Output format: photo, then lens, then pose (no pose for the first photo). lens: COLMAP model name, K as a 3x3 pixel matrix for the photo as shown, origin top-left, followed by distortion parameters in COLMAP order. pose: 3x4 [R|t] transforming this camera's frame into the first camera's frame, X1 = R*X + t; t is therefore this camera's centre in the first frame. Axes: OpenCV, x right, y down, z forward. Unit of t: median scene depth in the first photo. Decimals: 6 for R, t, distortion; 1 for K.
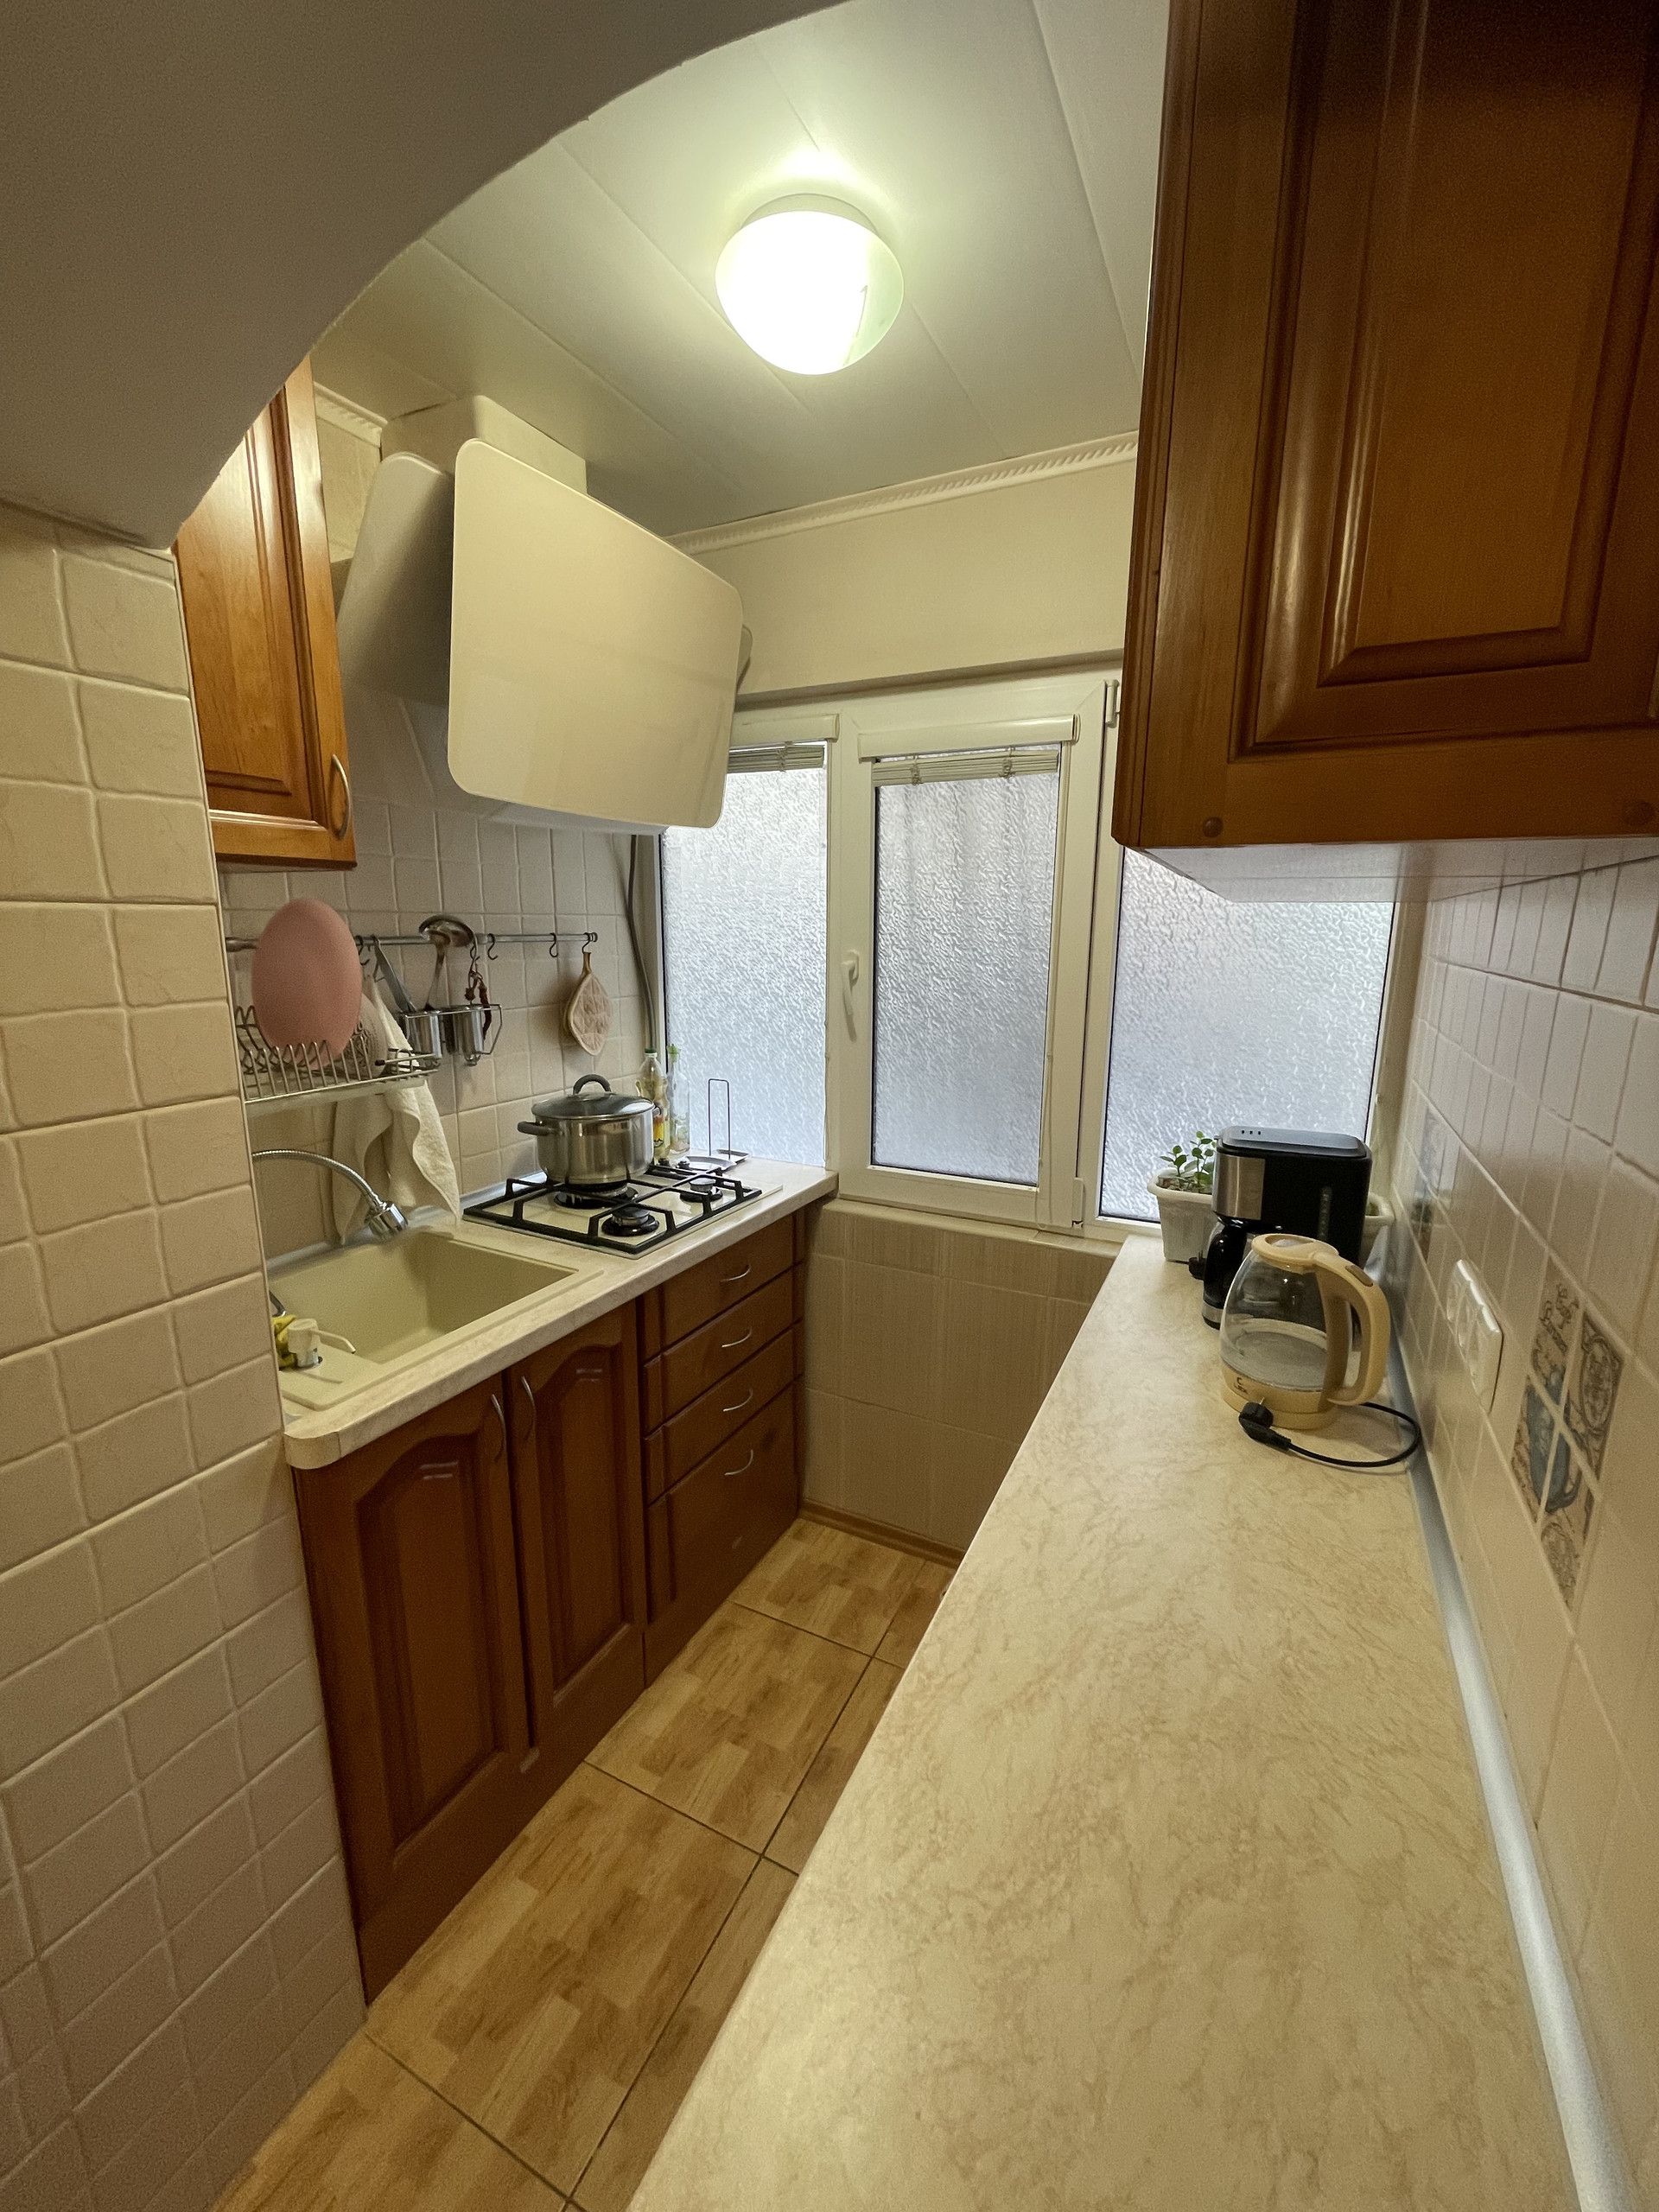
lens RADIAL K [[899.1, 0, 829.5], [0, 899.1, 1106.0], [0, 0, 1]] dist [0.003520, 0.000043]
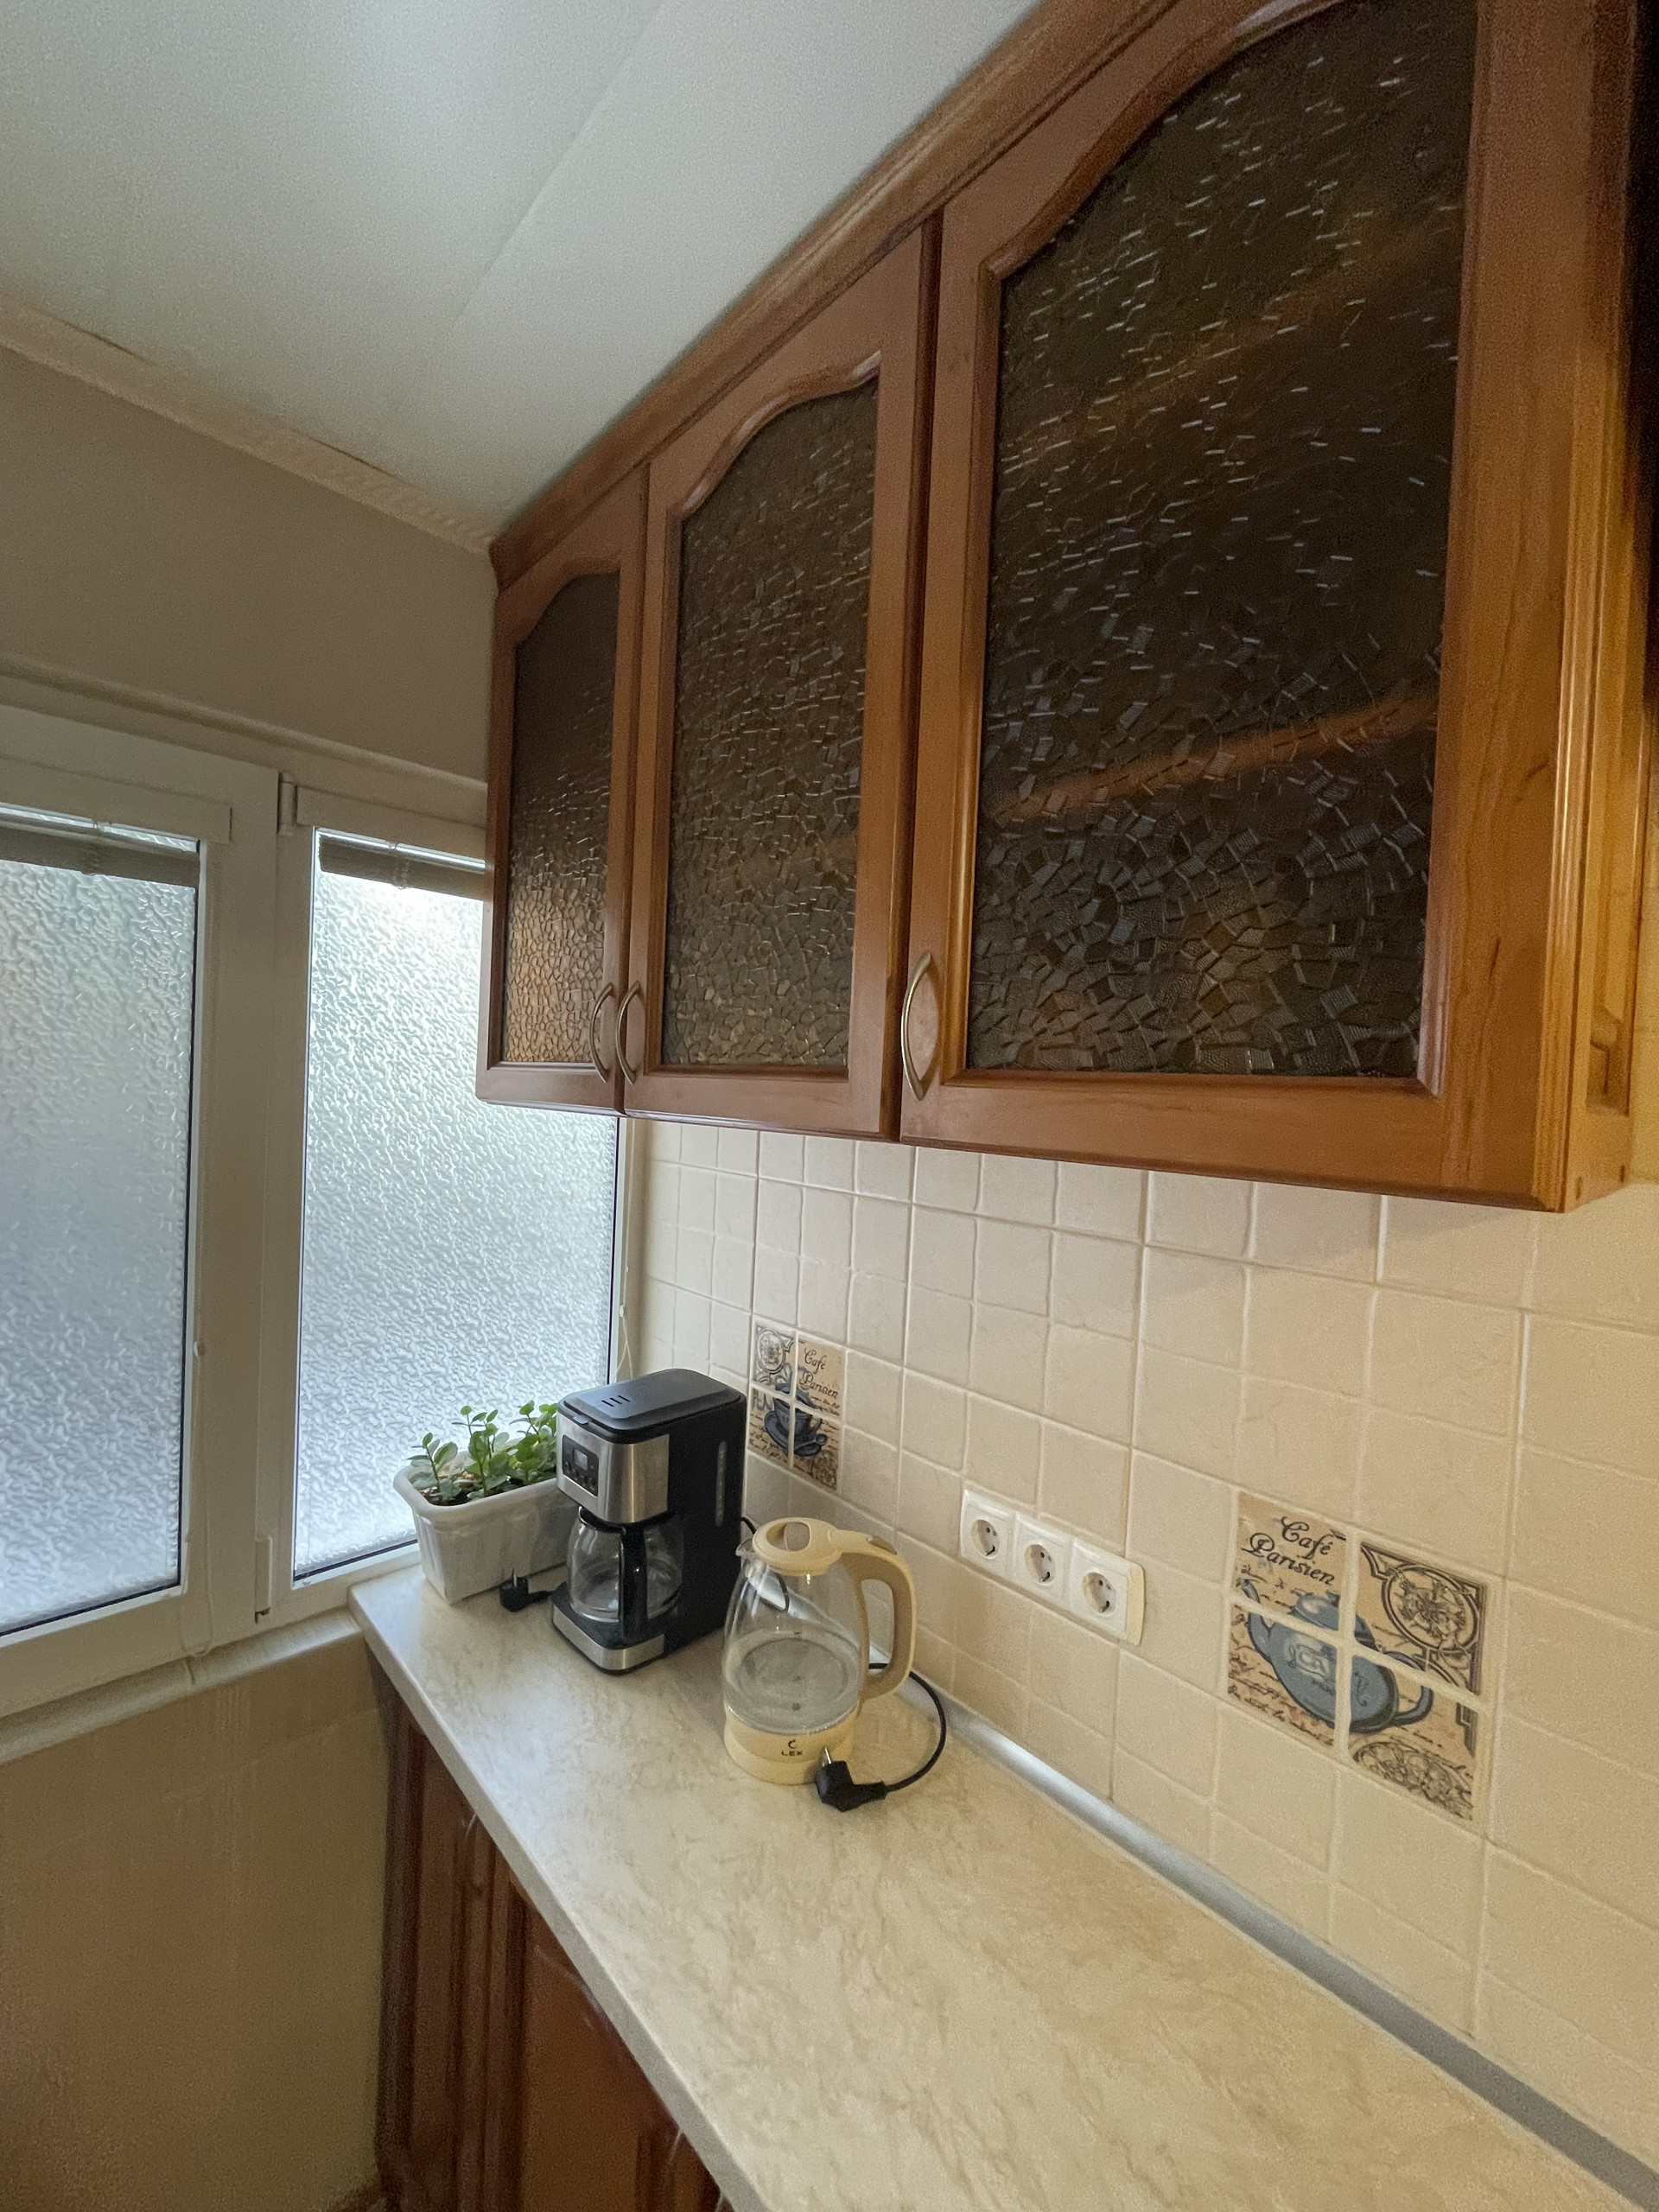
lens RADIAL K [[899.1, 0, 829.5], [0, 899.1, 1106.0], [0, 0, 1]] dist [0.003520, 0.000043]
pose [[0.346669, -0.005413, 0.937972, -0.273191], [0.145449, 0.988198, -0.048055, -0.206707], [-0.926642, 0.153086, 0.343364, 0.627886]]
